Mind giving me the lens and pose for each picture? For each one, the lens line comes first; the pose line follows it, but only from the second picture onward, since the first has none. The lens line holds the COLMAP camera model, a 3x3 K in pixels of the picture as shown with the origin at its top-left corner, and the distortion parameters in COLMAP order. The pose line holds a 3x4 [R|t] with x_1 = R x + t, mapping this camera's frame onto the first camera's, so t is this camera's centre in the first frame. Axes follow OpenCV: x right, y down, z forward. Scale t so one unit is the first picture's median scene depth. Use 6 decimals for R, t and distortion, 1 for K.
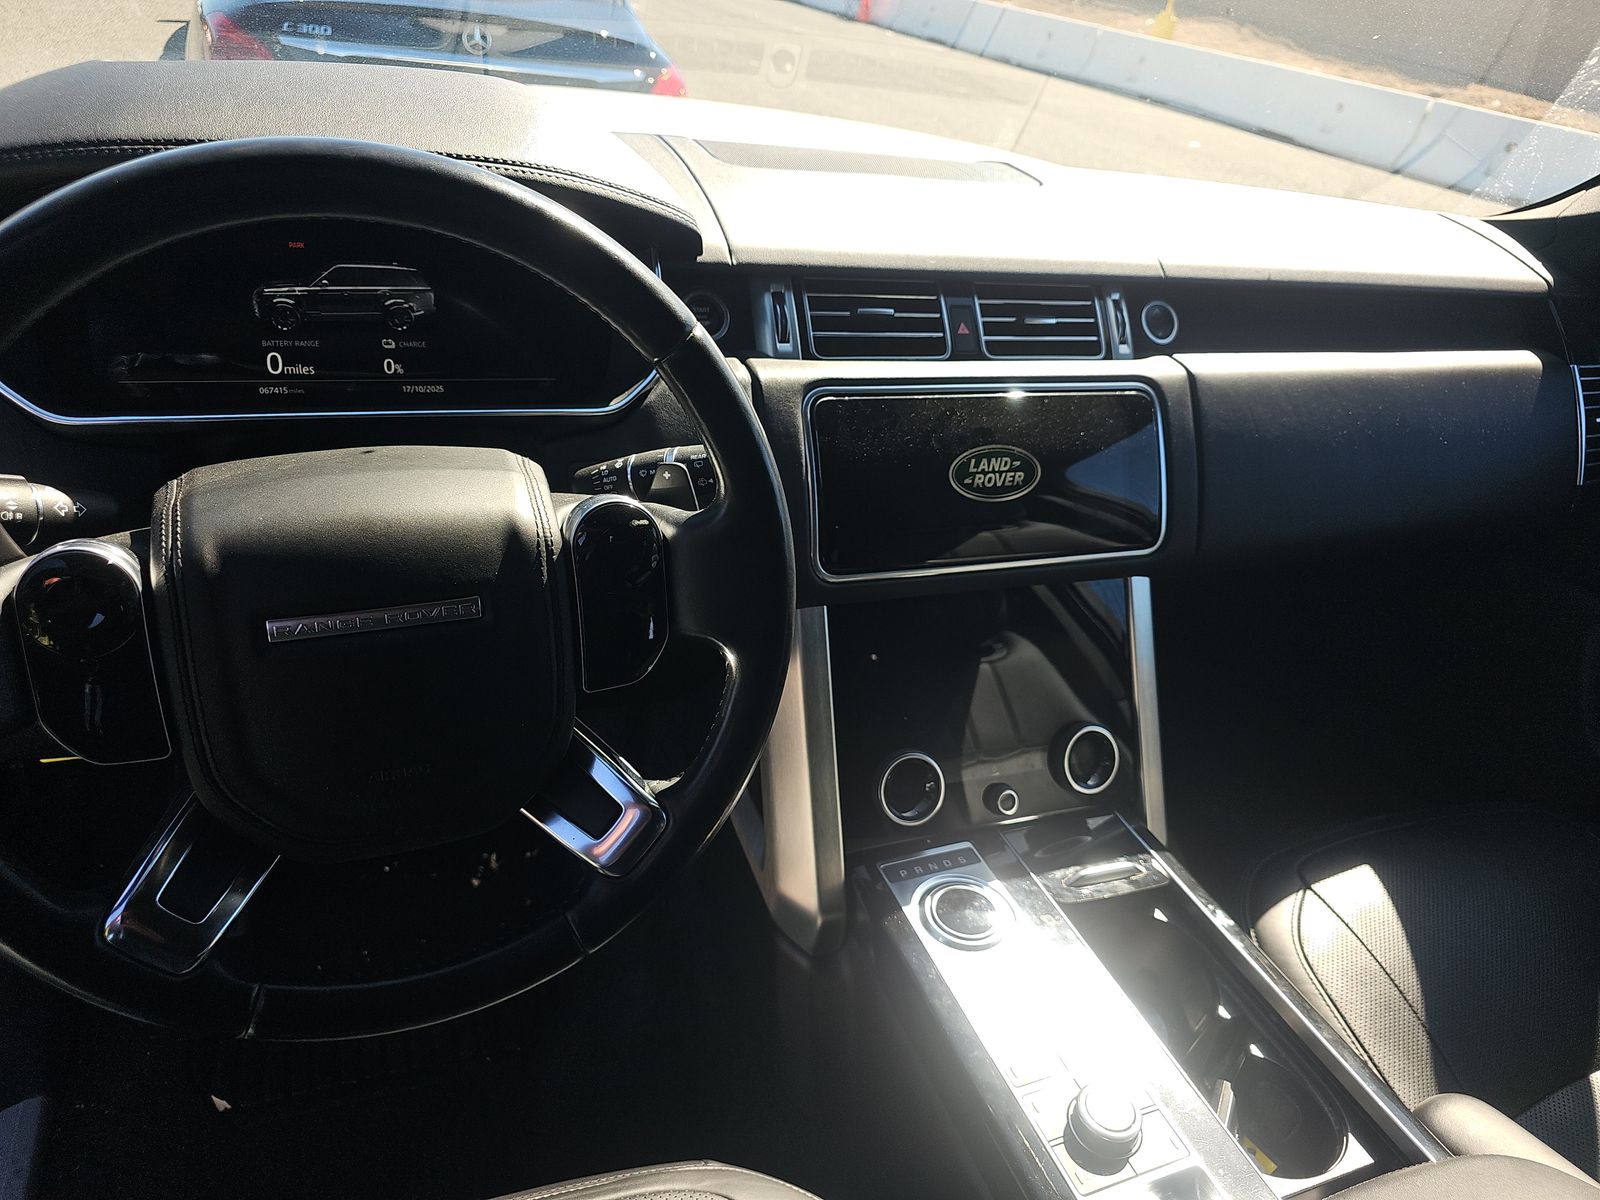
lens RADIAL K [[1062.1, 0, 790.6], [0, 1062.1, 629.6], [0, 0, 1]] dist [0.038219, -0.029978]
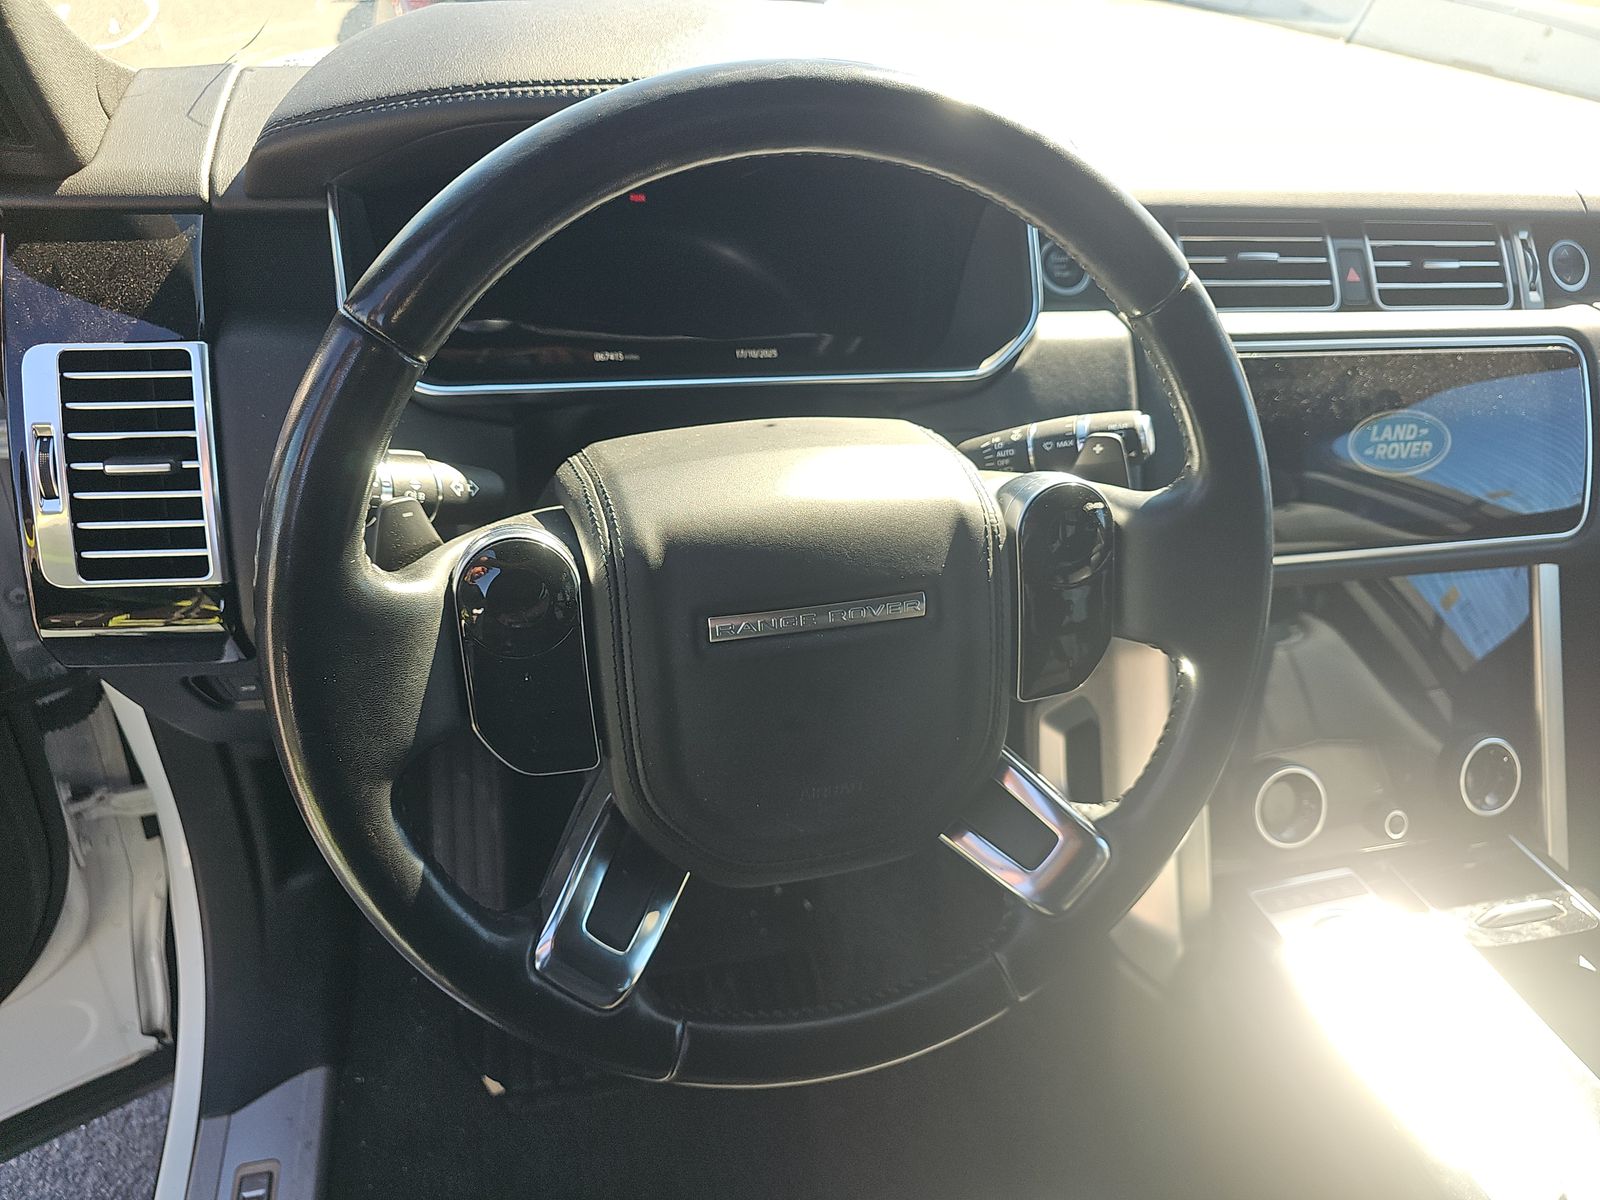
lens RADIAL K [[1062.1, 0, 787.7], [0, 1062.1, 606.7], [0, 0, 1]] dist [0.038219, -0.029978]
pose [[0.993186, 0.020141, -0.114784, -0.196591], [-0.018238, 0.999679, 0.017607, -0.021157], [0.115101, -0.015393, 0.993234, 0.081793]]
